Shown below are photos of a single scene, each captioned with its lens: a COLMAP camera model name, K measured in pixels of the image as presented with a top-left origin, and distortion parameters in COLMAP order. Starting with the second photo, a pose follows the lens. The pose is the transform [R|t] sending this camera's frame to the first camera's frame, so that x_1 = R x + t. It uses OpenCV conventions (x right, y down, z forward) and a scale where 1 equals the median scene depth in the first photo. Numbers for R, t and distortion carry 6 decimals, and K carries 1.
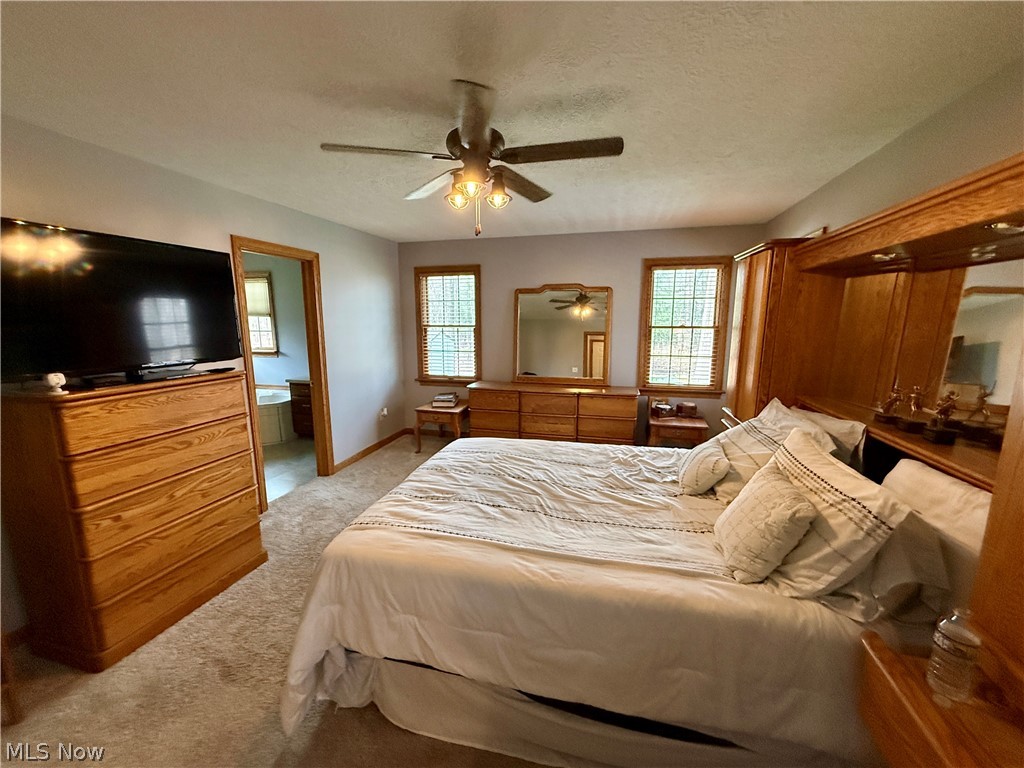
lens RADIAL K [[407.8, 0, 512.1], [0, 407.8, 384.2], [0, 0, 1]] dist [-0.001125, 0.000044]
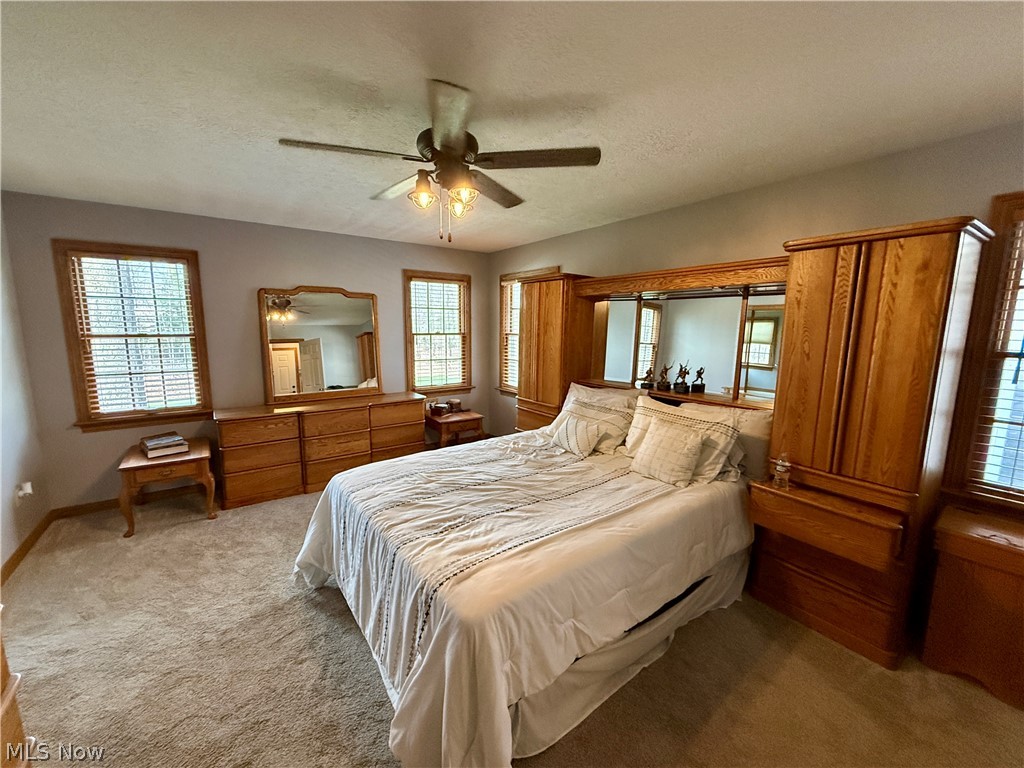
lens RADIAL K [[407.8, 0, 510.1], [0, 407.8, 385.8], [0, 0, 1]] dist [-0.001125, 0.000044]
pose [[0.635356, -0.107261, 0.764734, -0.636992], [0.114948, 0.992410, 0.043693, -0.046584], [-0.763616, 0.060144, 0.642863, 0.252839]]
